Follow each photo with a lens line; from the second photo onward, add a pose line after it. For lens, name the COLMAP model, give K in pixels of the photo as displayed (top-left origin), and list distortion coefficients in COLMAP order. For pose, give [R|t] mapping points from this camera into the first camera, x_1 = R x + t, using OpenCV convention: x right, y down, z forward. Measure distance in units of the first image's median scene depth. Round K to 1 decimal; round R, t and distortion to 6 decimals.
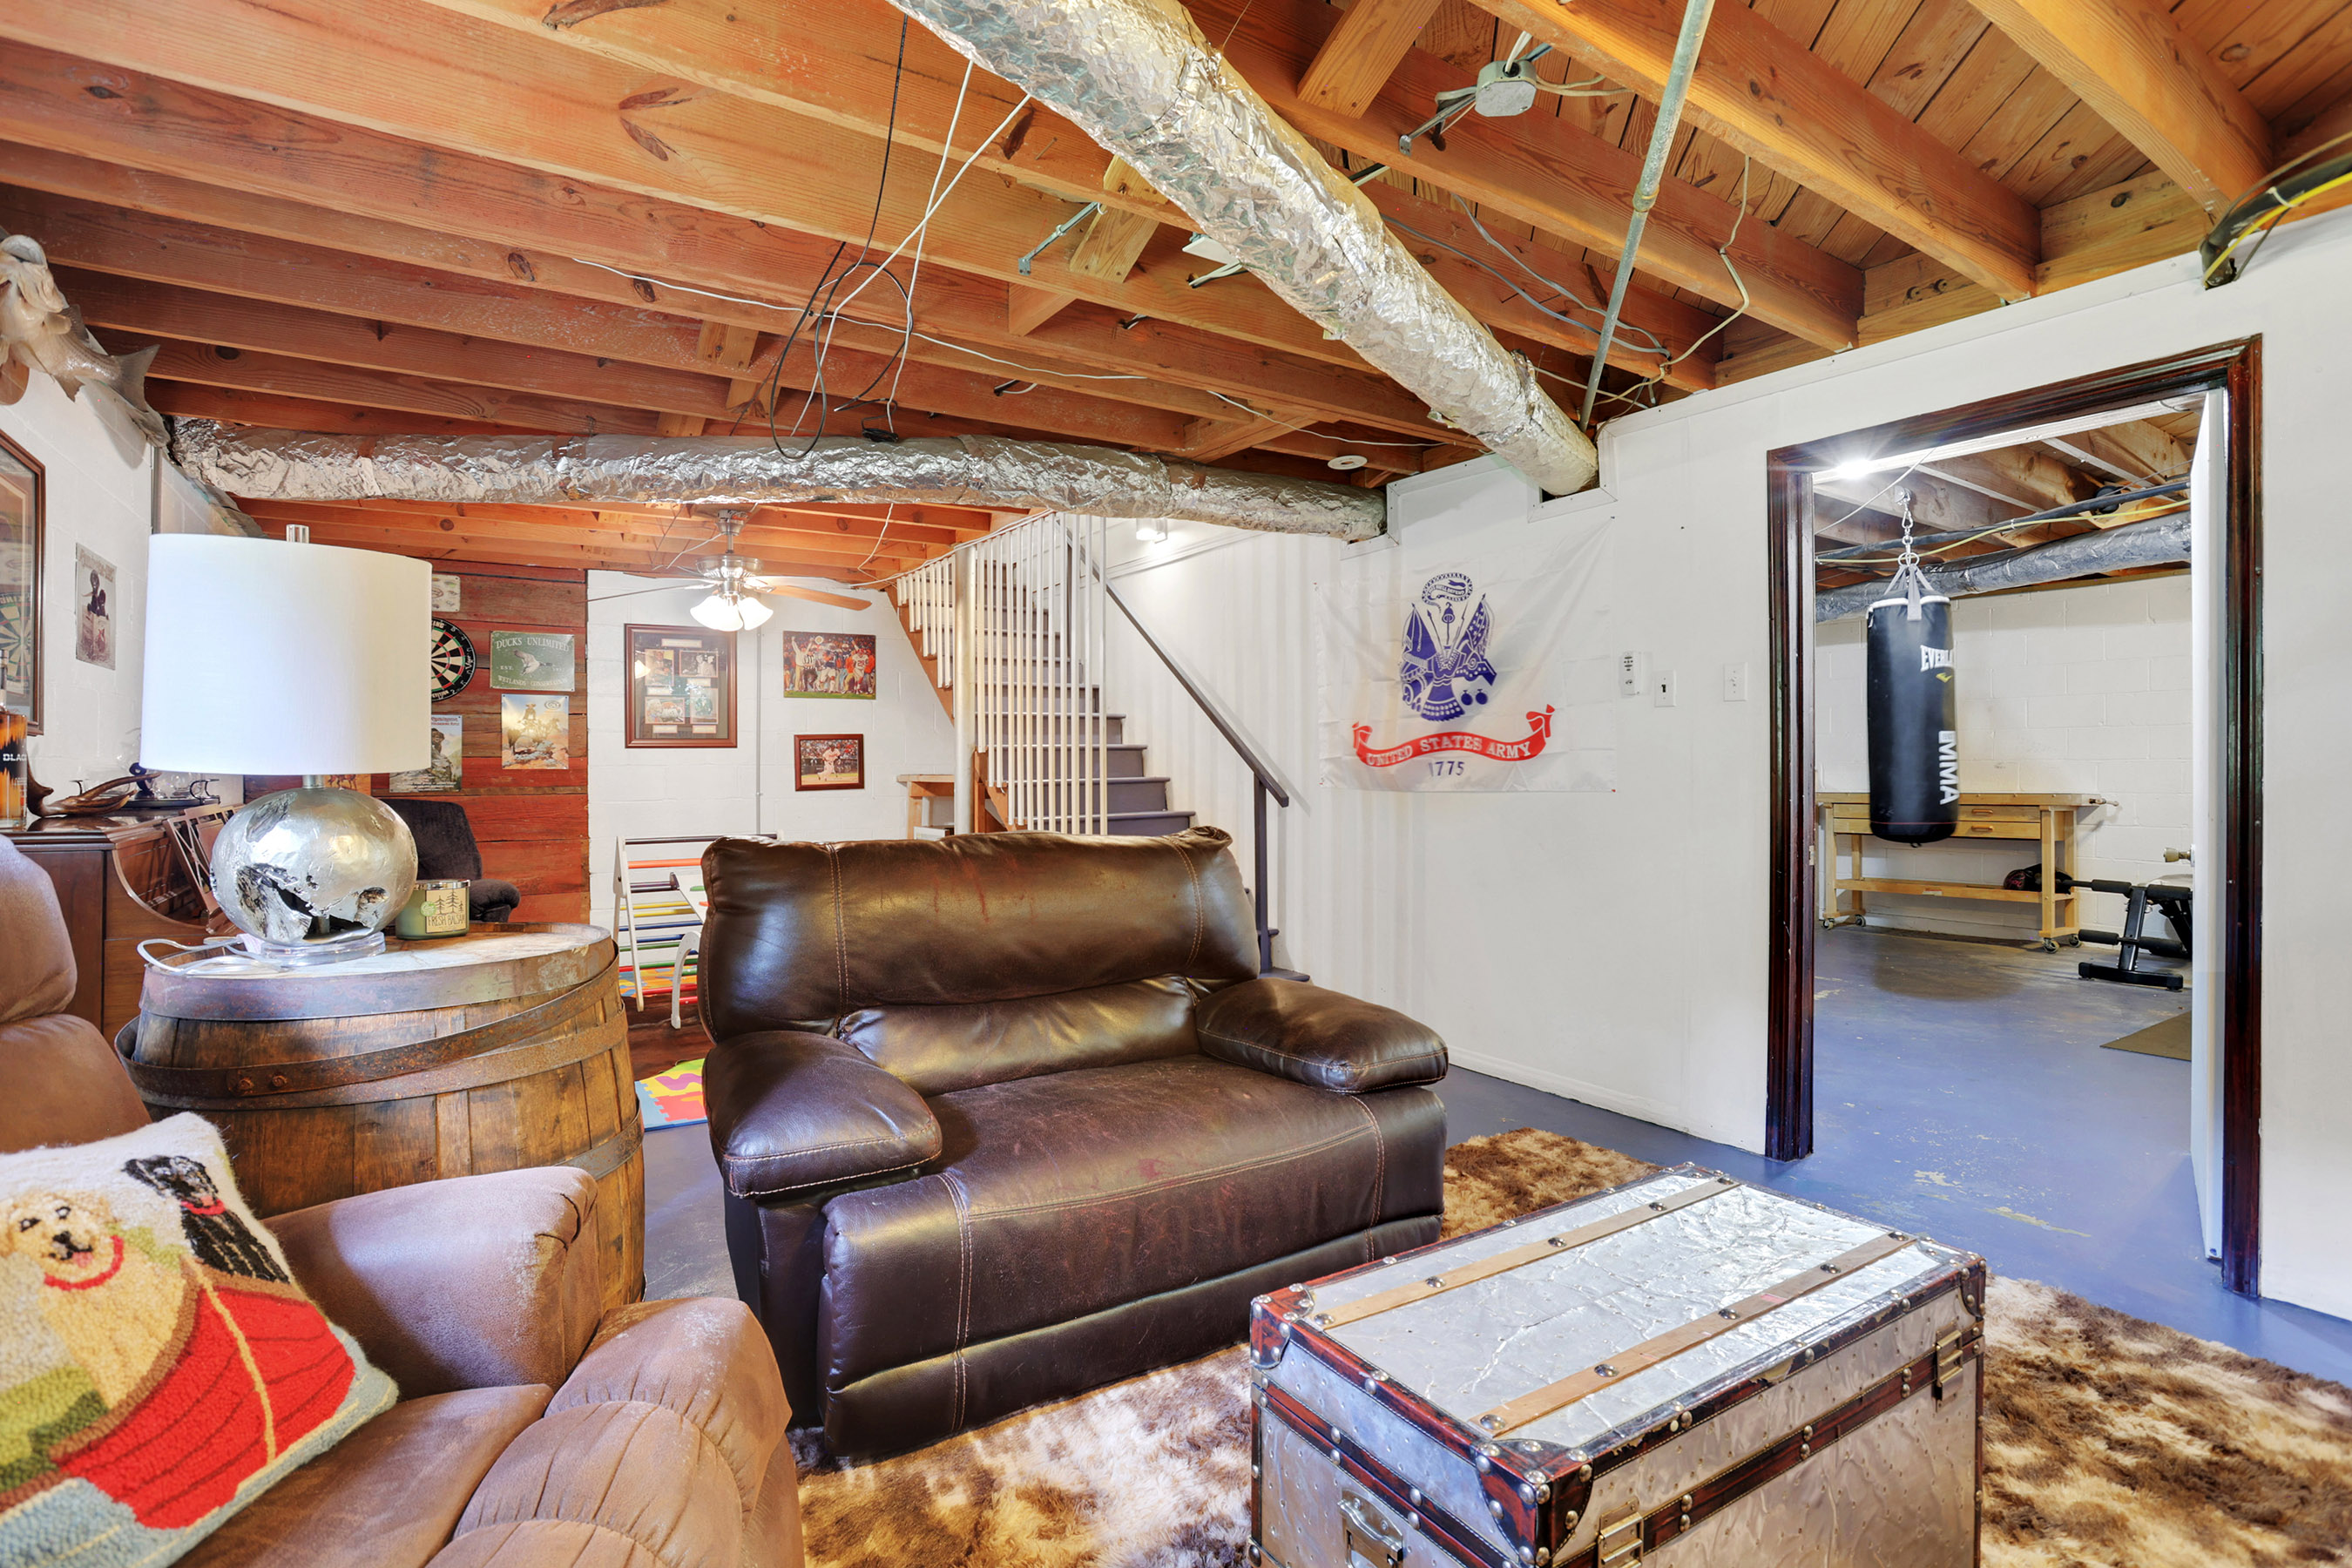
lens RADIAL K [[1083.9, 0, 1121.4], [0, 1083.9, 775.1], [0, 0, 1]] dist [-0.050324, 0.005181]
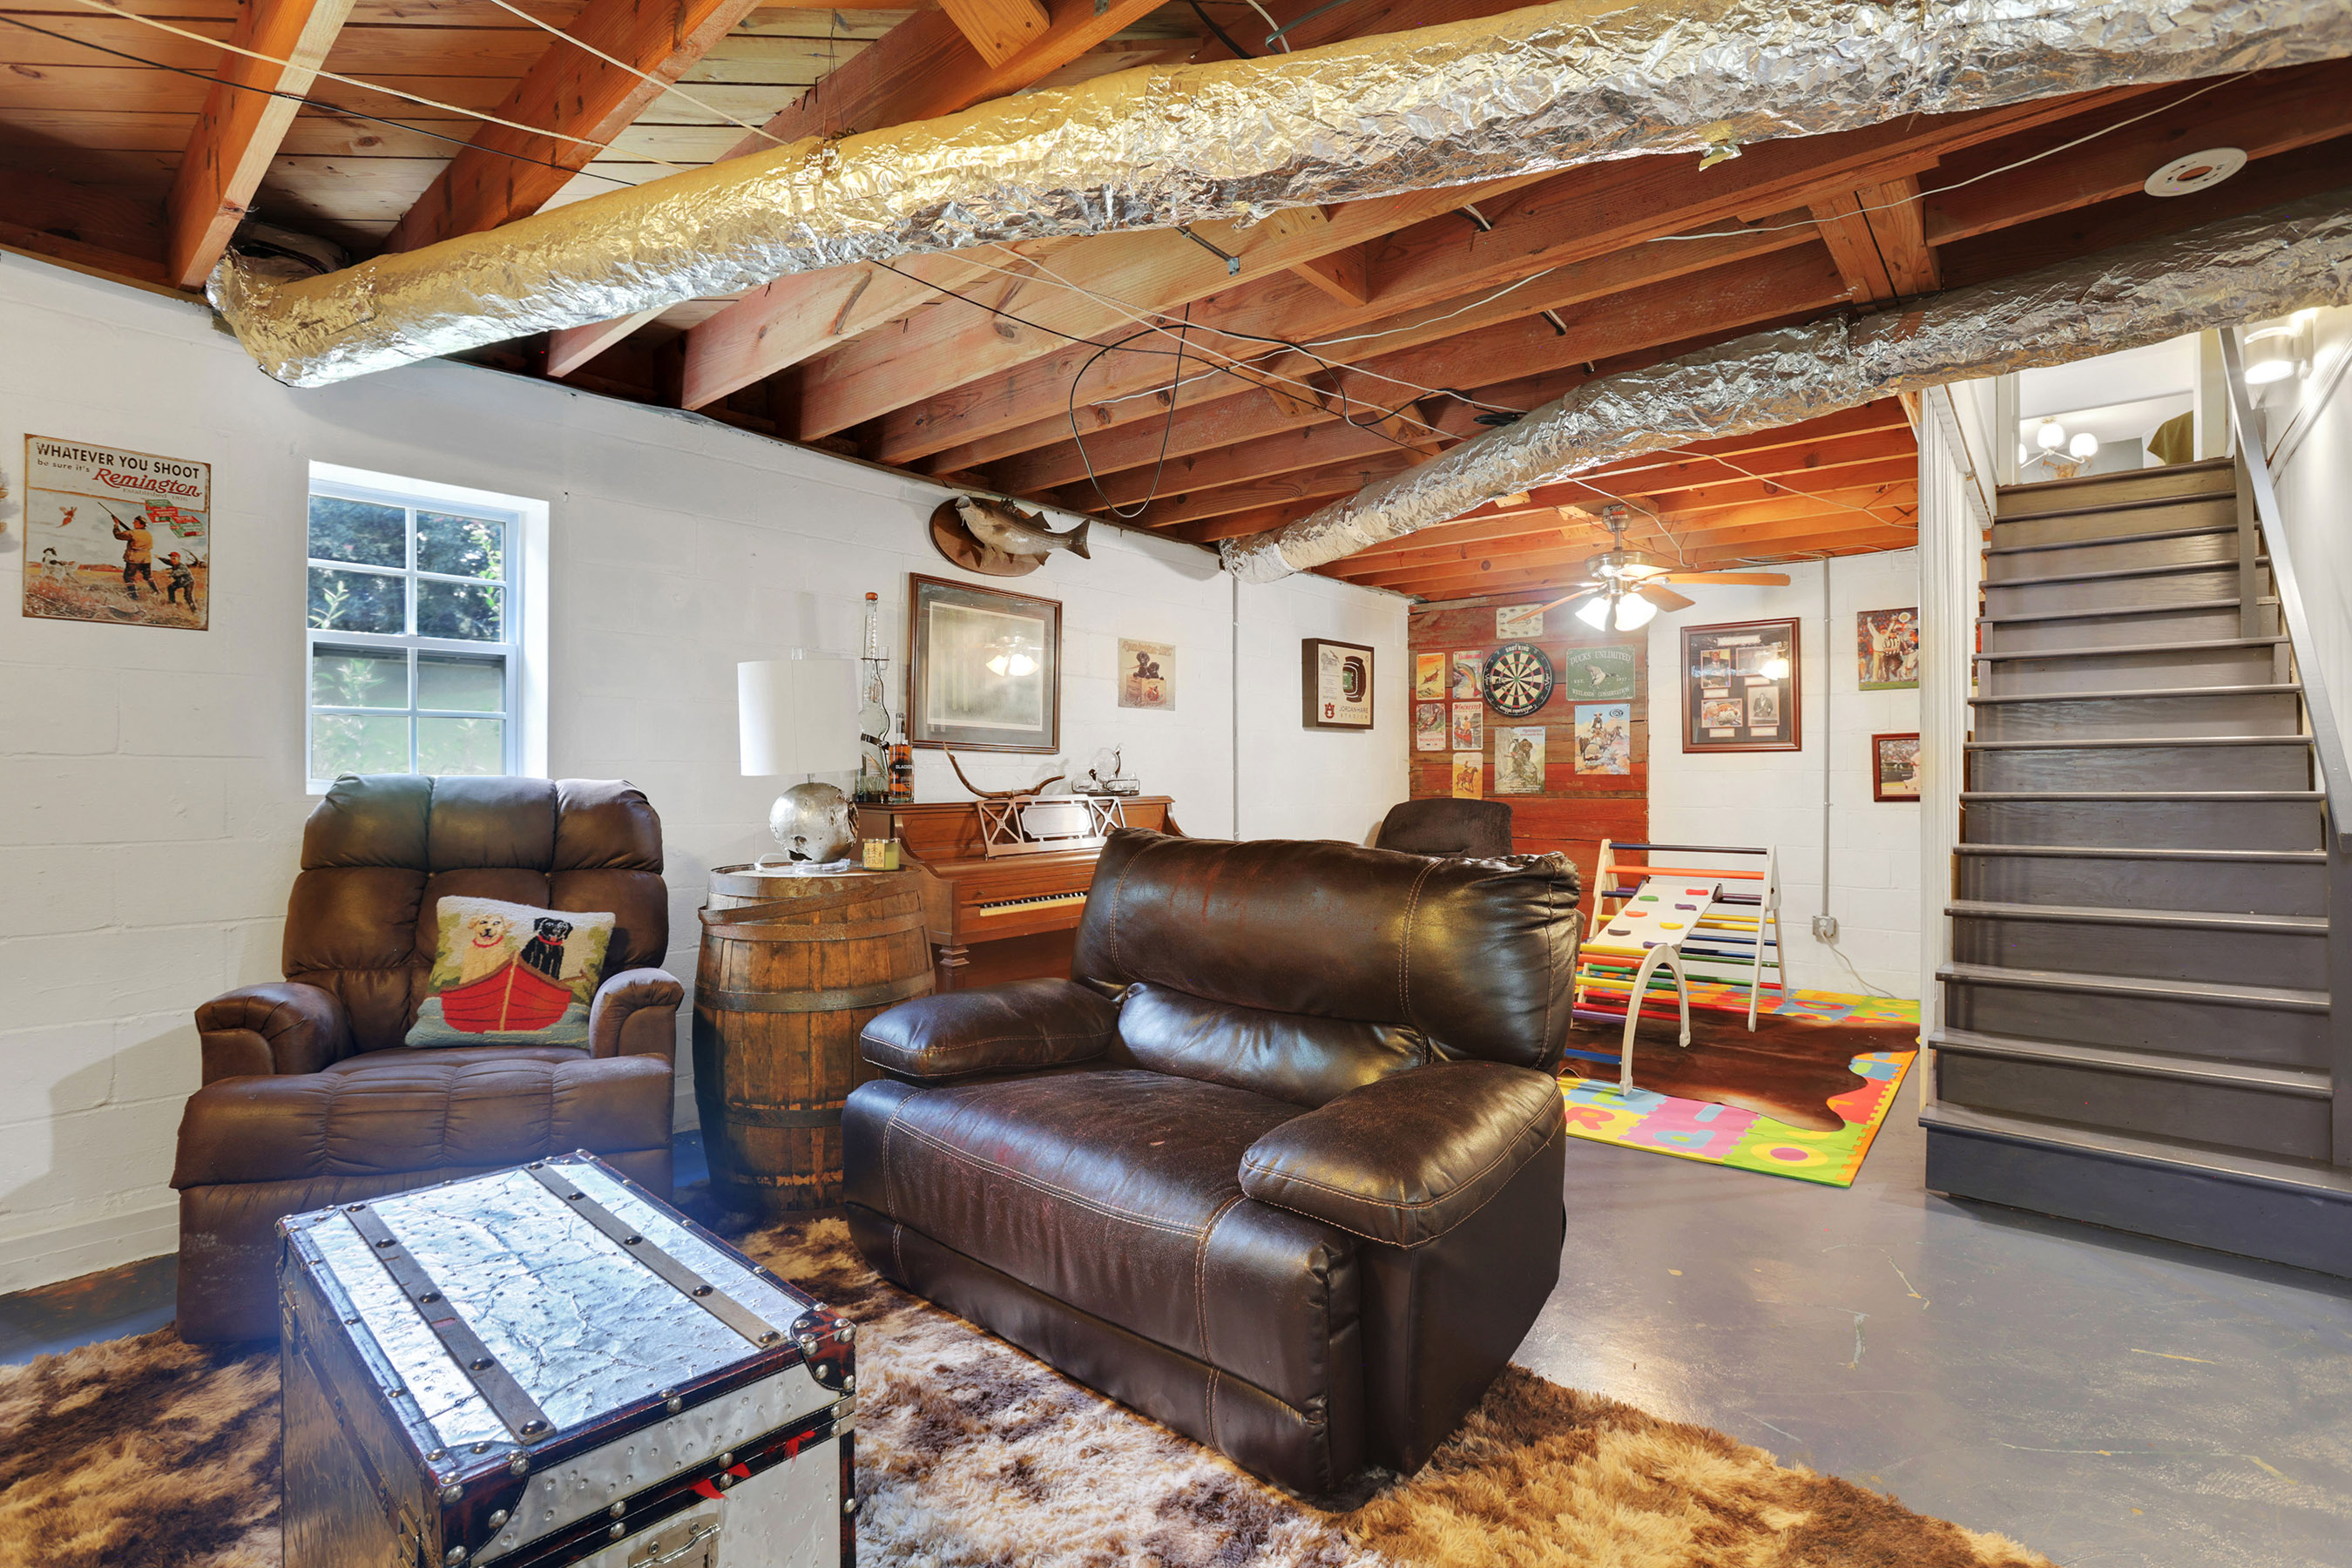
lens RADIAL K [[1083.9, 0, 1172.3], [0, 1083.9, 778.2], [0, 0, 1]] dist [-0.050324, 0.005181]
pose [[0.325513, 0.006742, -0.945513, 0.332505], [-0.008987, 0.999951, 0.004036, -0.002388], [0.945495, 0.007183, 0.325558, 0.250531]]
